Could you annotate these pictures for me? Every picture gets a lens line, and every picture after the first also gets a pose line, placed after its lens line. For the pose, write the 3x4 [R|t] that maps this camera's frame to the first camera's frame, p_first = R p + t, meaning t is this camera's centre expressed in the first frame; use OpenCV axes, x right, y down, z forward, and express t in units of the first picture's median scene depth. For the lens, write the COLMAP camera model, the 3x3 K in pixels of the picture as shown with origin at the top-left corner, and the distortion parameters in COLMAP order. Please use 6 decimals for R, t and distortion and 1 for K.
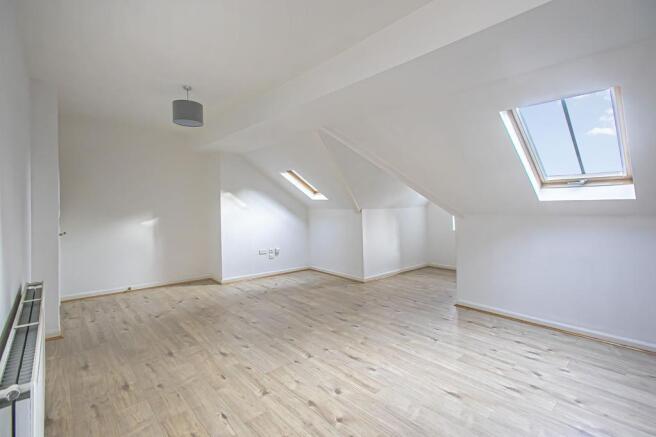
lens RADIAL K [[304.0, 0, 327.7], [0, 304.0, 215.3], [0, 0, 1]] dist [0.002193, 0.000900]
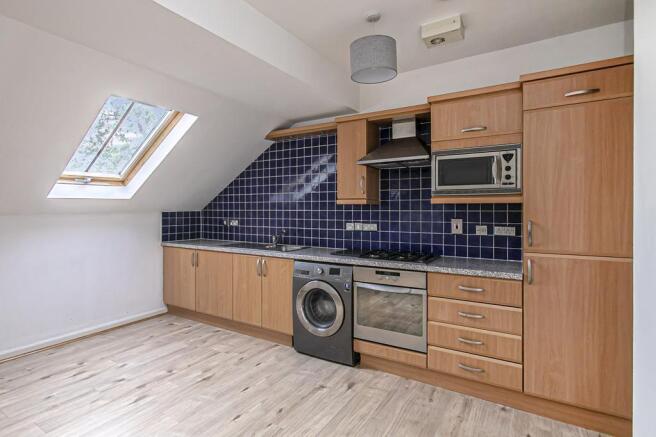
lens RADIAL K [[333.2, 0, 327.5], [0, 333.2, 214.2], [0, 0, 1]] dist [0.001533, 0.000199]
pose [[-0.296075, -0.016281, 0.955026, -0.473226], [0.022797, 0.999449, 0.024106, -0.007845], [-0.954892, 0.028909, -0.295541, 0.650473]]
